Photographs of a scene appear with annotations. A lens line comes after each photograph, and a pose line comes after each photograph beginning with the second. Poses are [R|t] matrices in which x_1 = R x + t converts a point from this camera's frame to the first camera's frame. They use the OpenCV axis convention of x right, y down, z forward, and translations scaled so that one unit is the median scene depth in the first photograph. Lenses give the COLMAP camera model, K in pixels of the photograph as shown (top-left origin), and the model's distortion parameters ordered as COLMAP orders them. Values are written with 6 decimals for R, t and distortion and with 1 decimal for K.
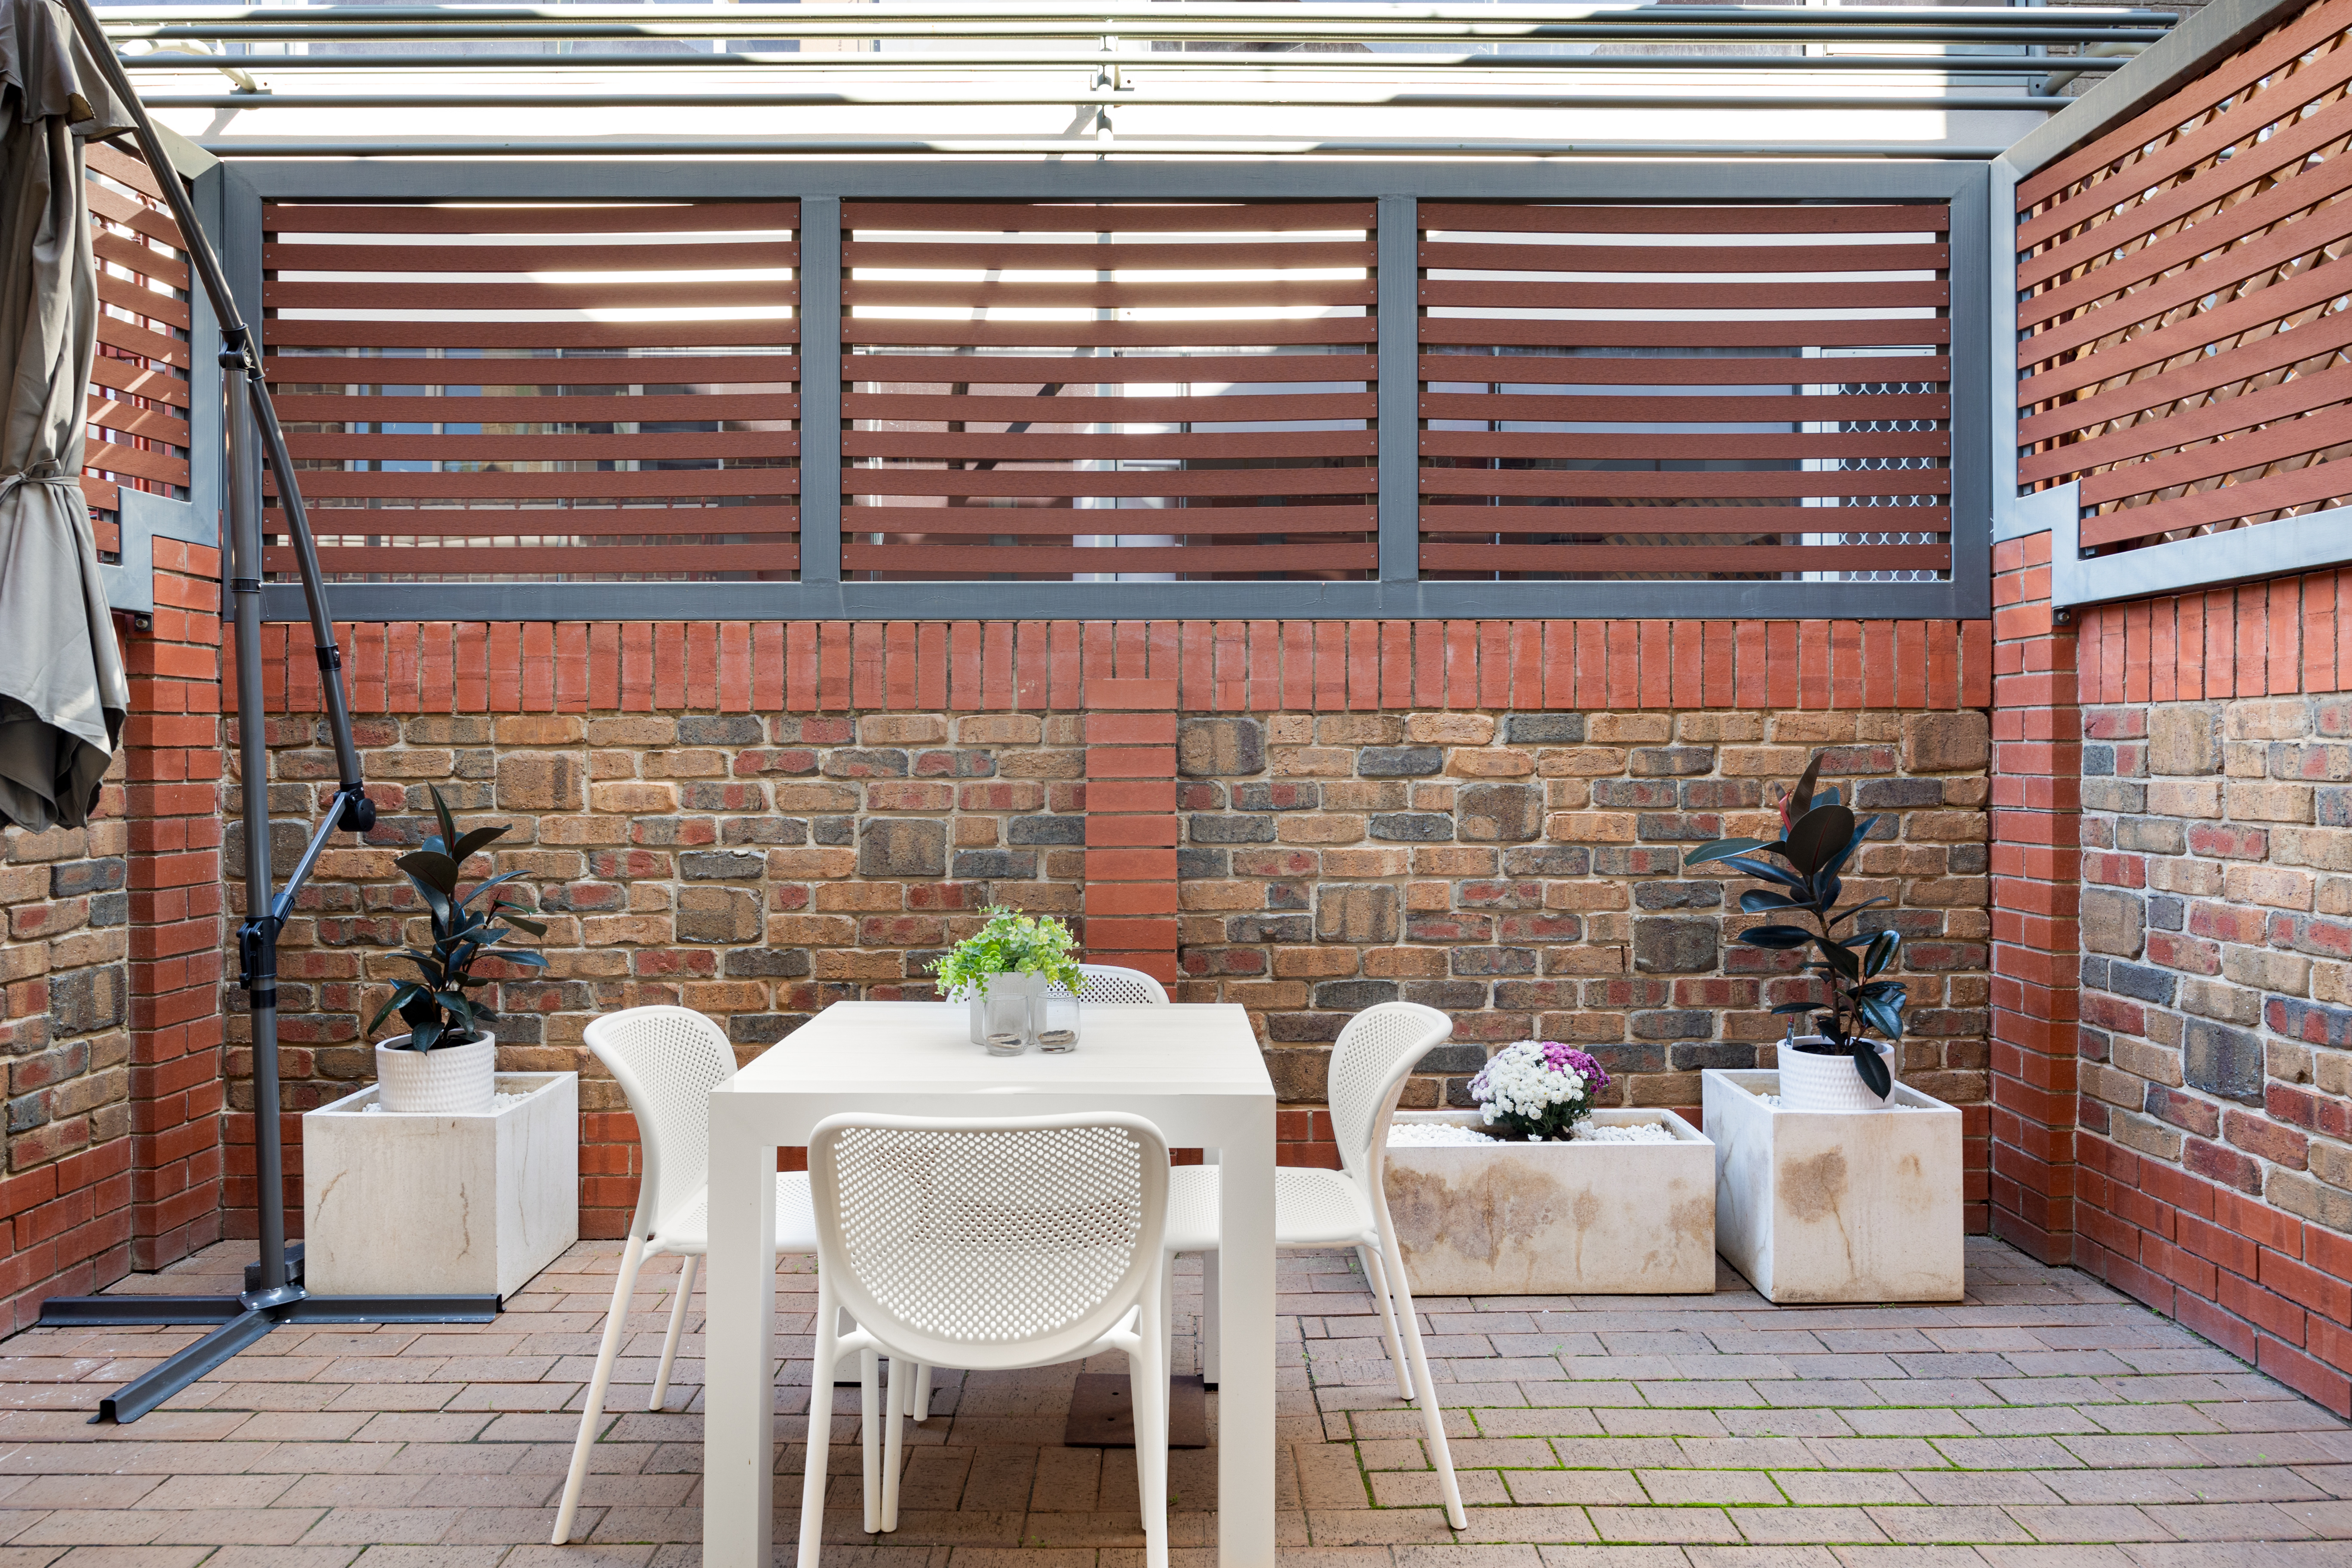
lens RADIAL K [[1425.9, 0, 1167.6], [0, 1425.9, 769.7], [0, 0, 1]] dist [-0.003411, -0.000177]
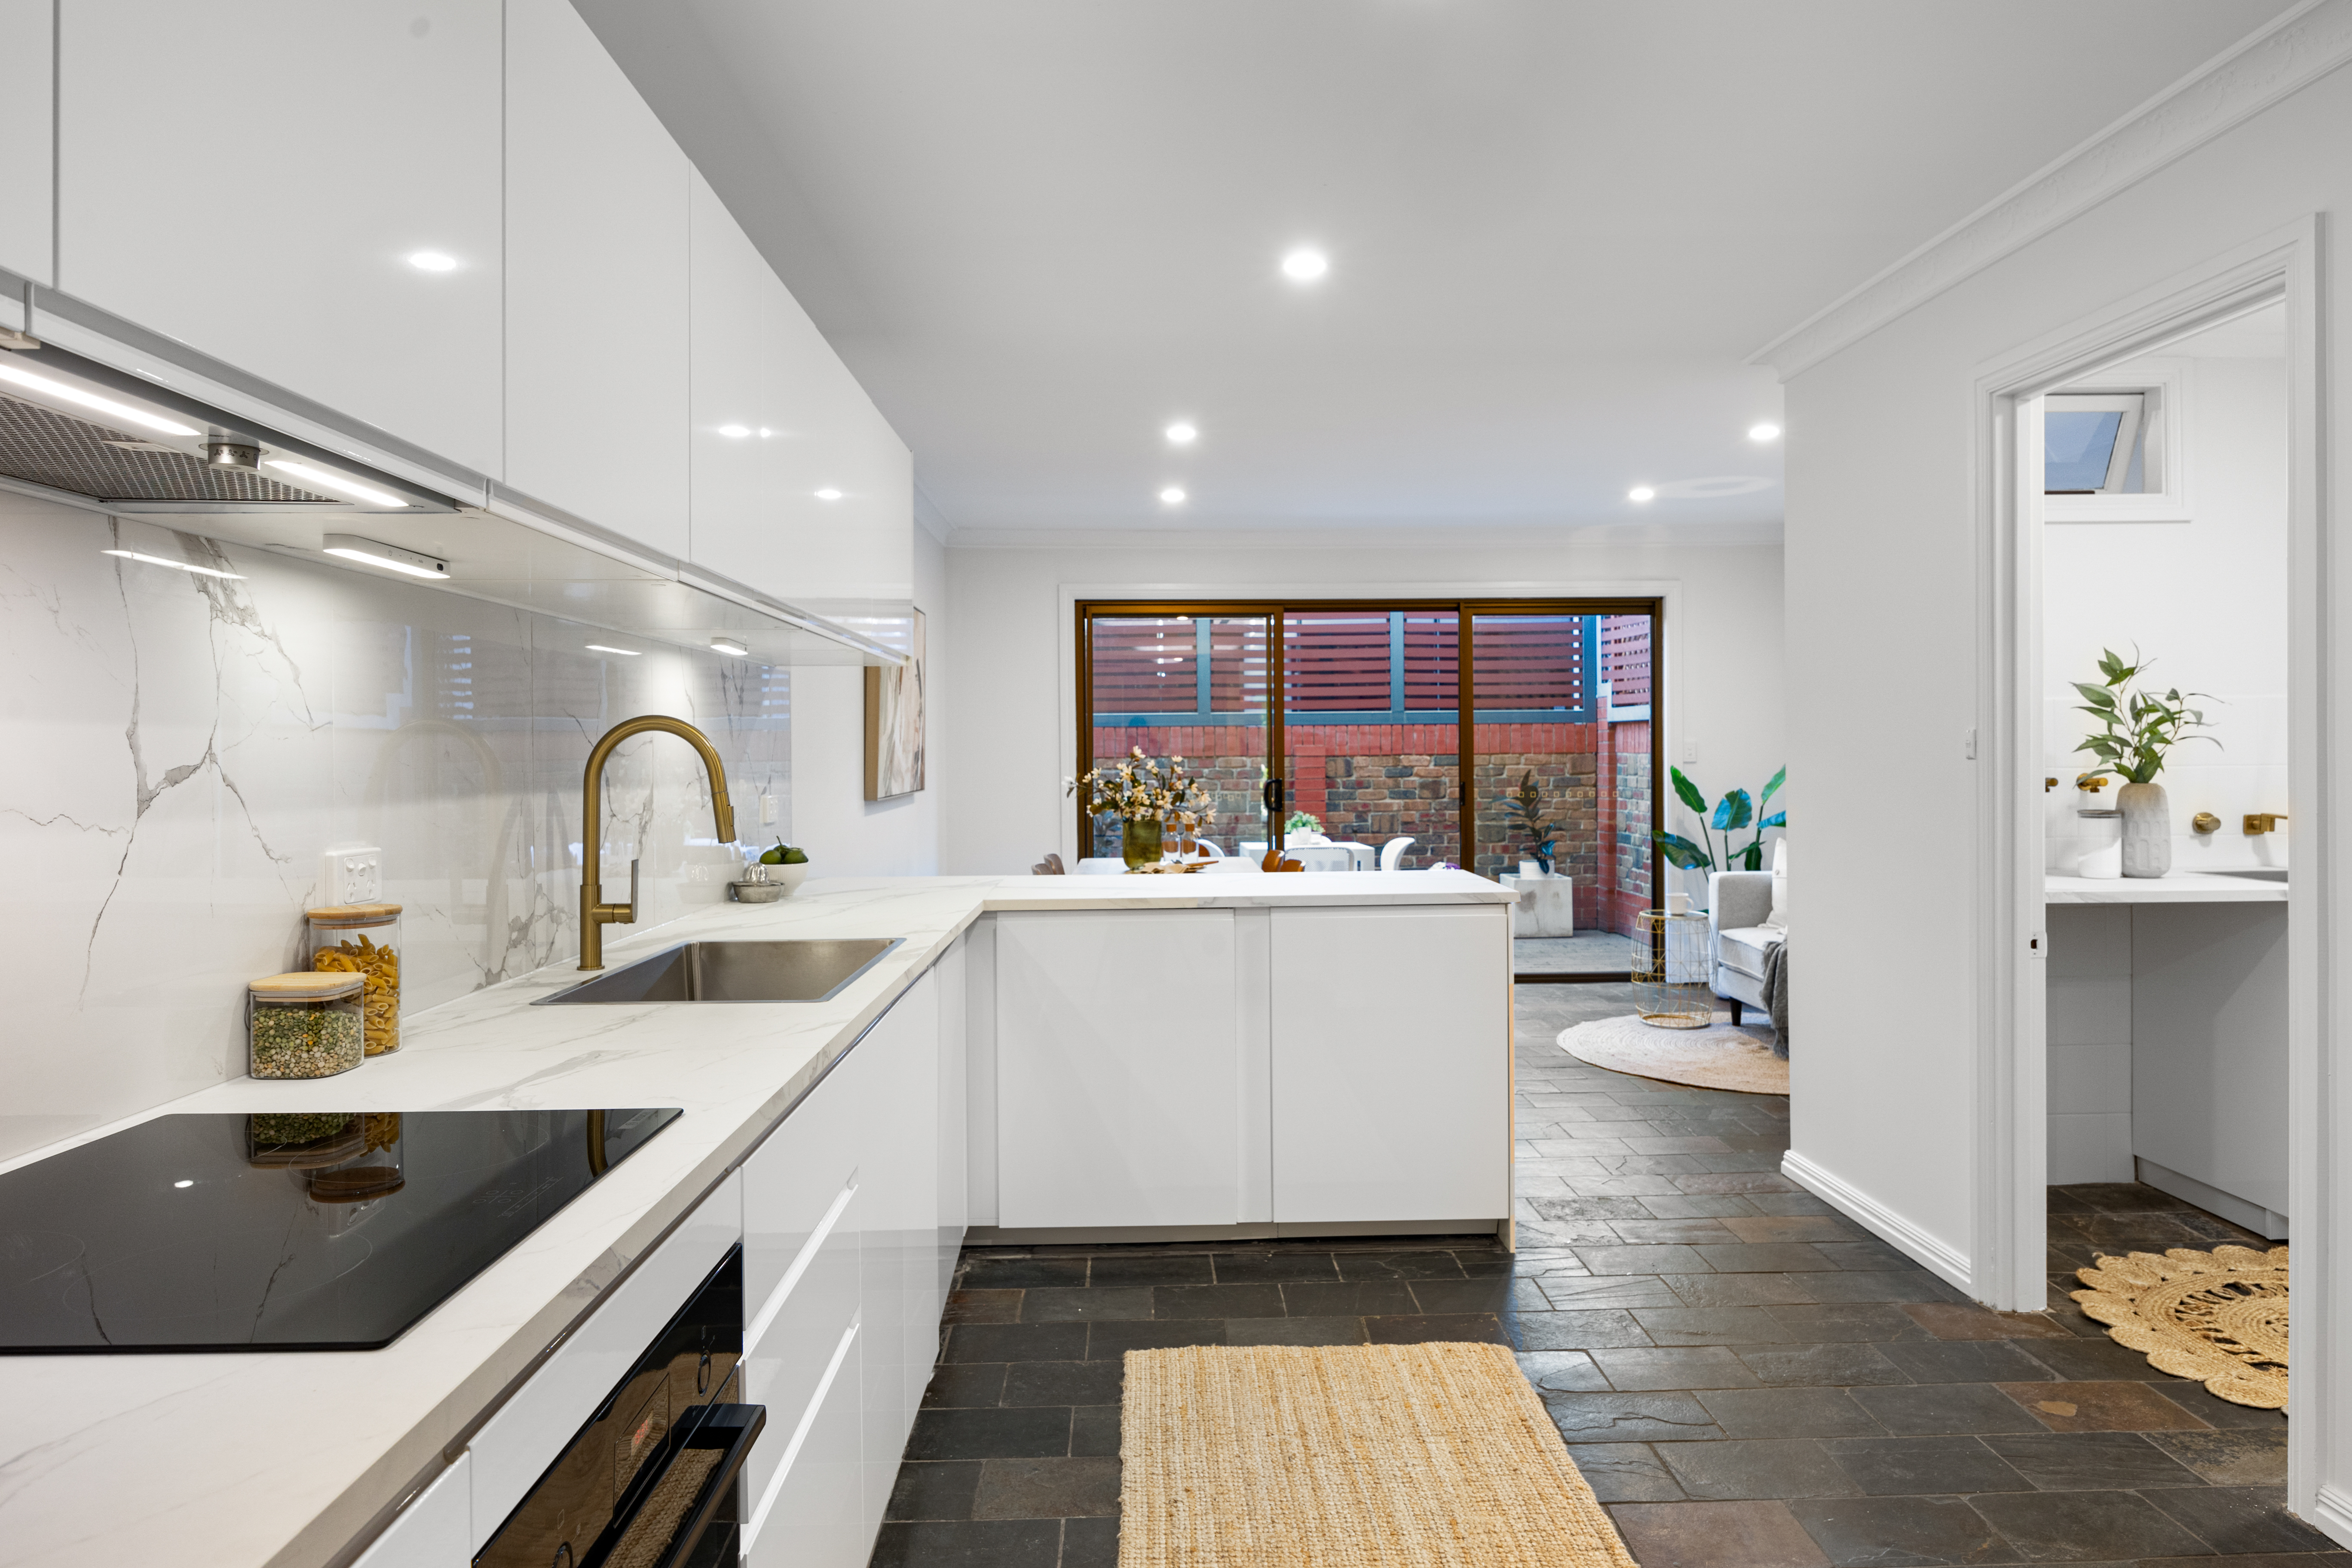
lens RADIAL K [[1425.9, 0, 1183.1], [0, 1425.9, 765.8], [0, 0, 1]] dist [-0.003411, -0.000177]
pose [[0.999753, -0.007539, 0.020903, -0.357477], [0.007542, 0.999972, -0.000108, -0.022316], [-0.020902, 0.000266, 0.999781, -2.016279]]
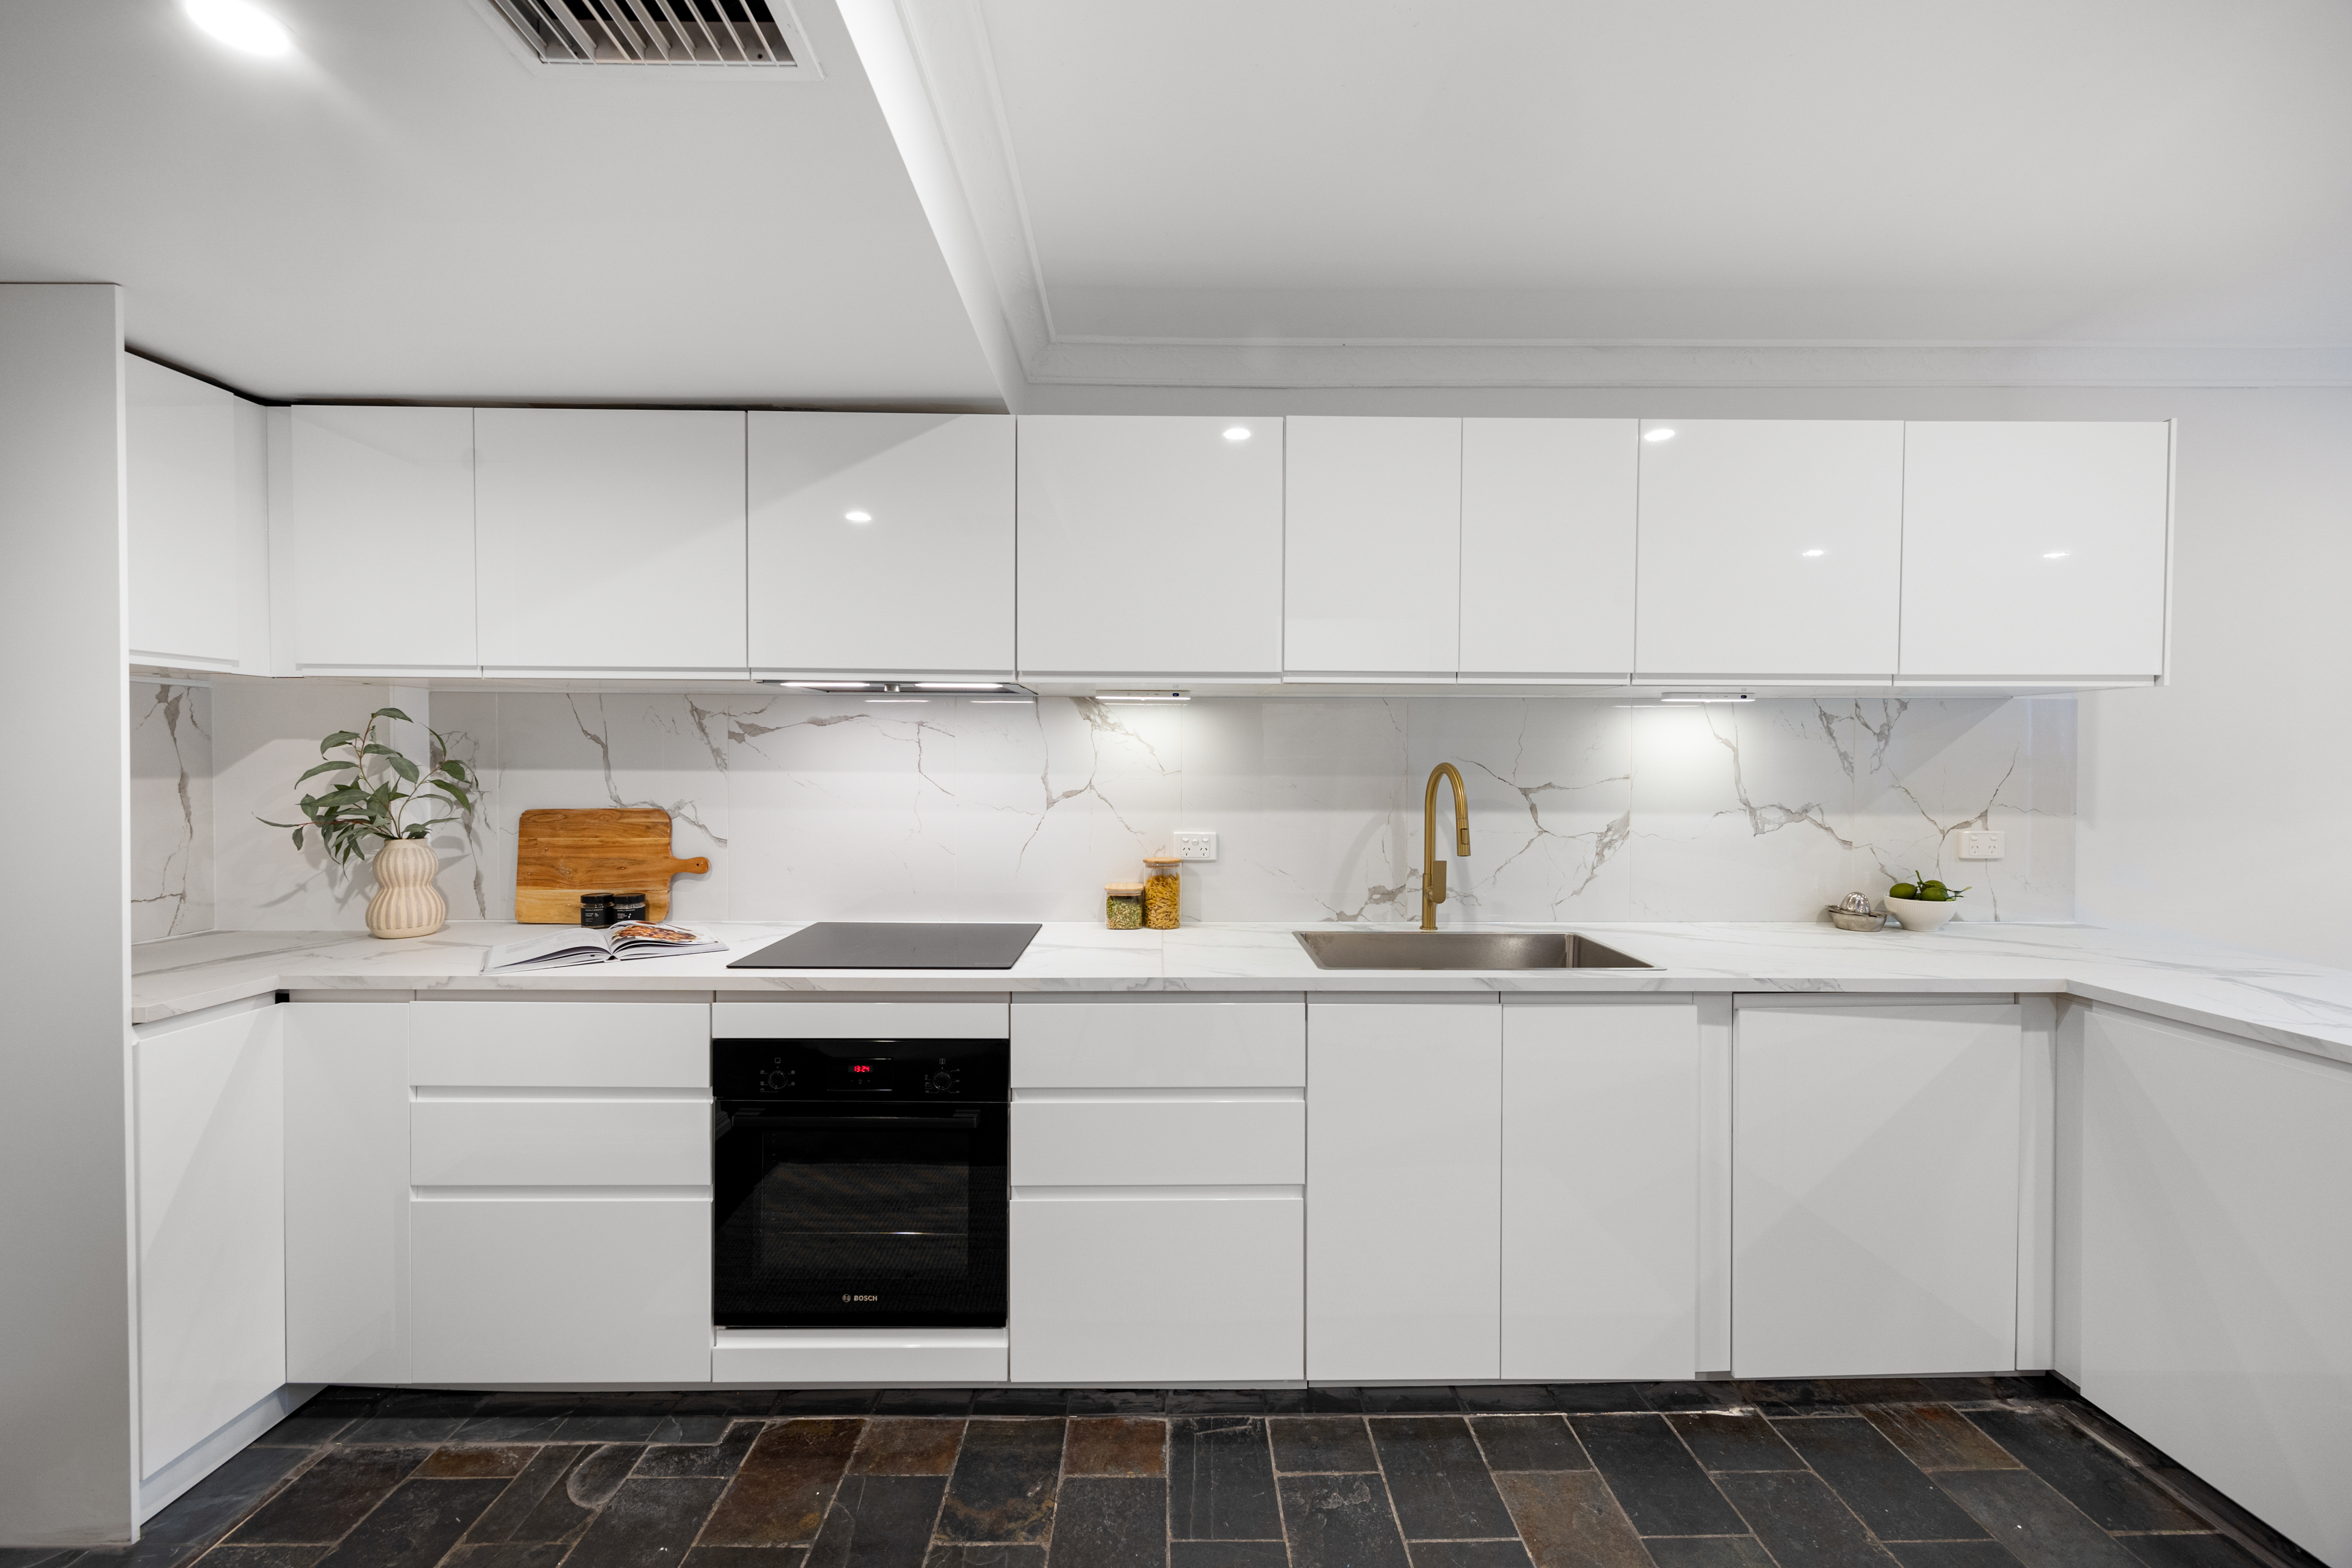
lens RADIAL K [[900.9, 0, 1161.4], [0, 900.9, 789.4], [0, 0, 1]] dist [-0.002218, -0.000645]
pose [[-0.001154, 0.018527, -0.999828, 0.007498], [-0.010826, 0.999770, 0.018538, -0.037488], [0.999941, 0.010846, -0.000953, -1.546346]]
